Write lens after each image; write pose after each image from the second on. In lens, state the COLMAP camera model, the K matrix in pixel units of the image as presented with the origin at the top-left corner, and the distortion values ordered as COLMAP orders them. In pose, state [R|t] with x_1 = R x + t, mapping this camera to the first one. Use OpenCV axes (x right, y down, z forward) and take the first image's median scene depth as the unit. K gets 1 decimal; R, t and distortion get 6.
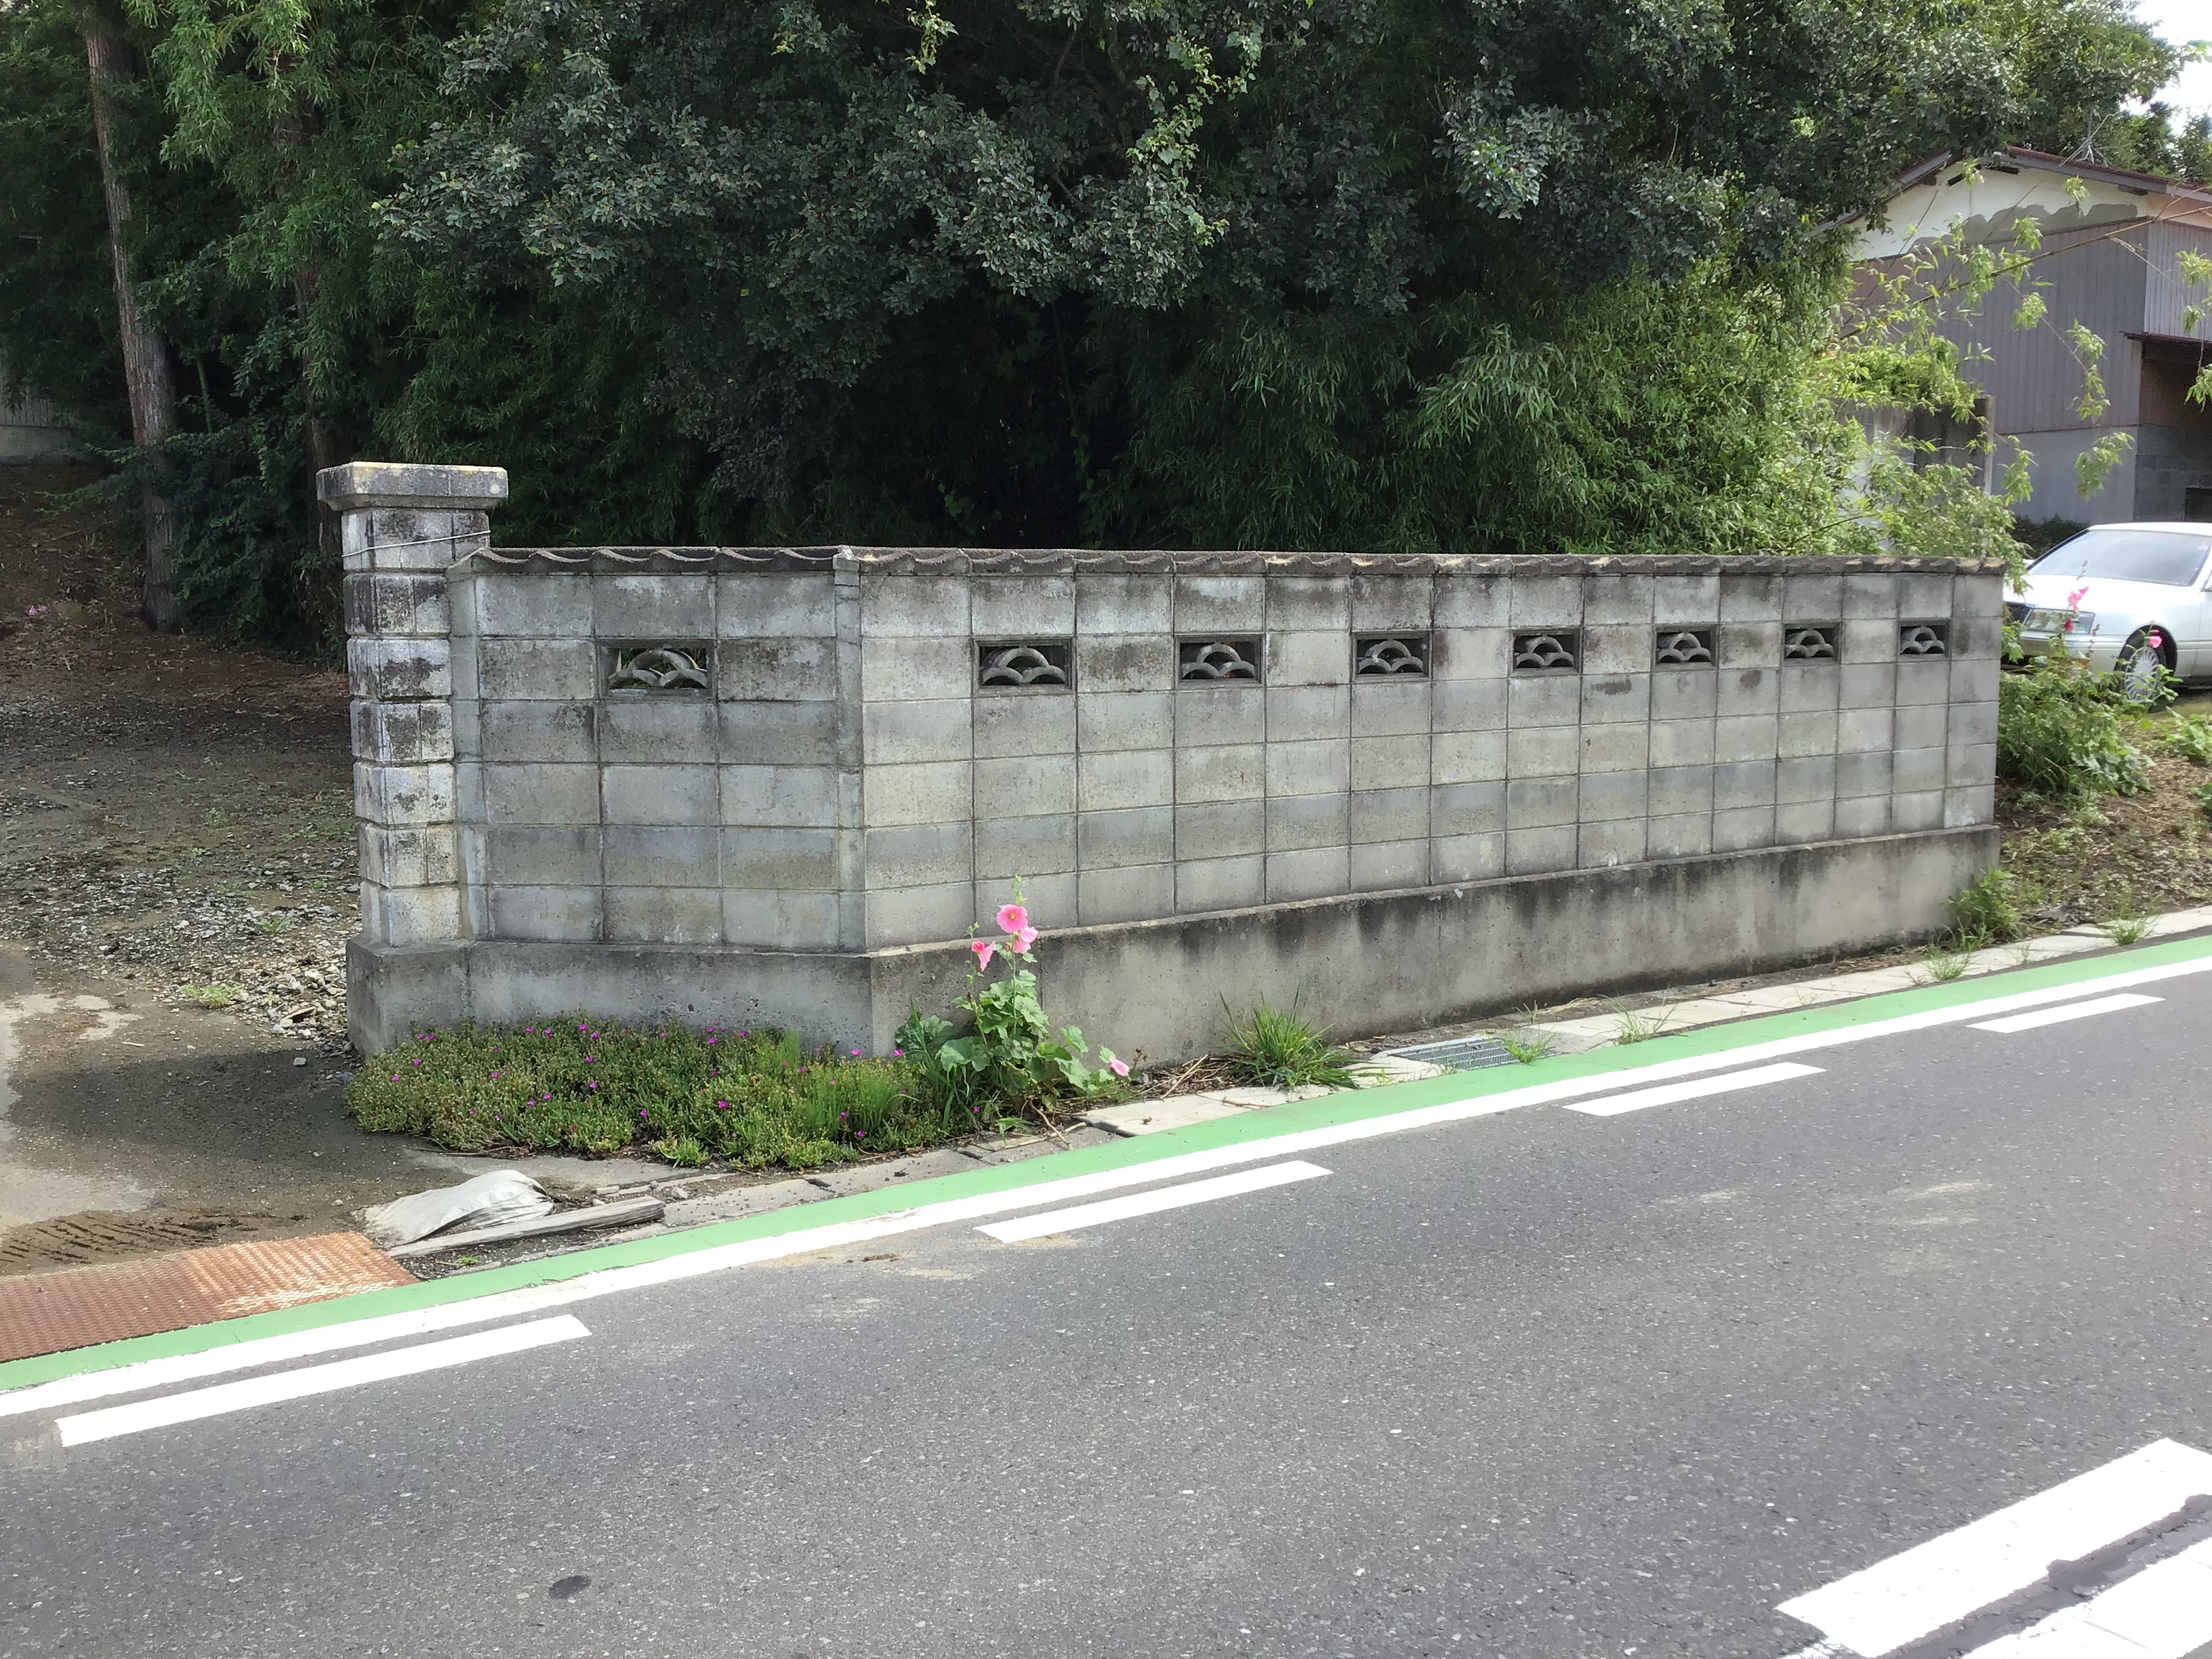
lens RADIAL K [[1955.5, 0, 1138.5], [0, 1955.5, 828.3], [0, 0, 1]] dist [0.116388, -0.212407]
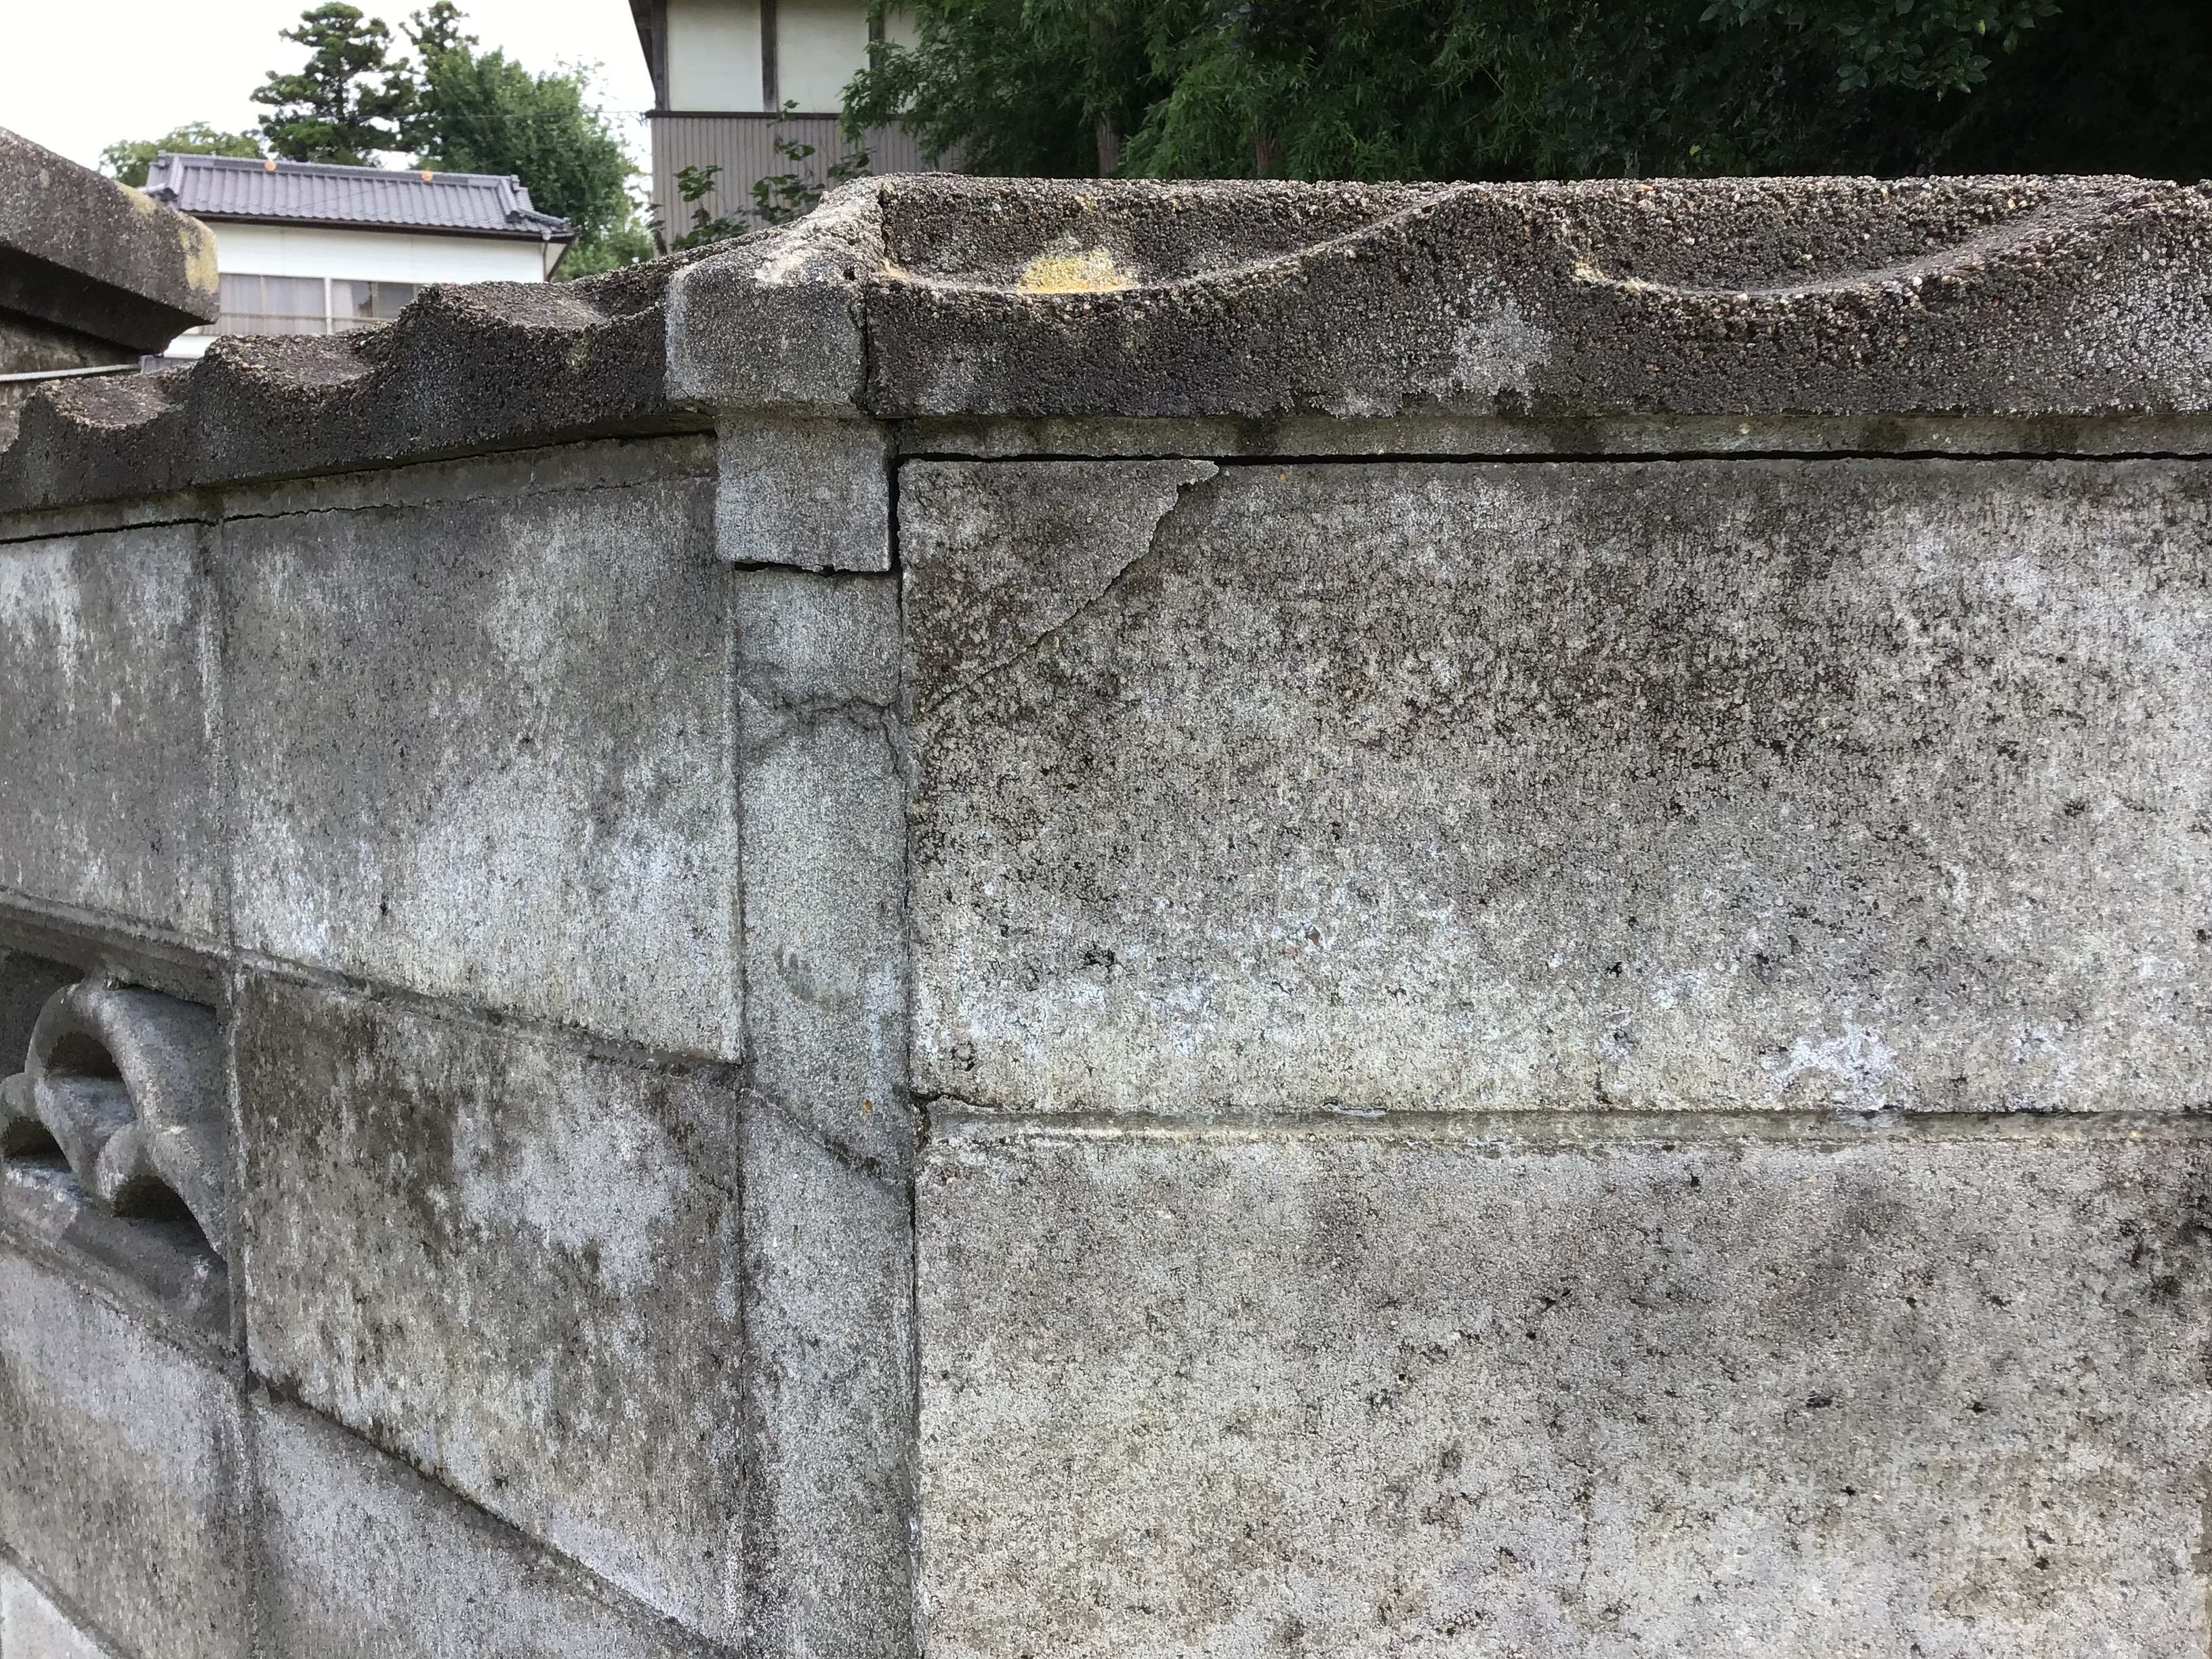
lens RADIAL K [[1955.5, 0, 1138.5], [0, 1955.5, 828.3], [0, 0, 1]] dist [0.116388, -0.212407]
pose [[0.819887, 0.060119, -0.569360, -0.078672], [-0.072896, 0.997339, 0.000338, -0.111371], [0.567866, 0.041227, 0.822088, 0.923324]]
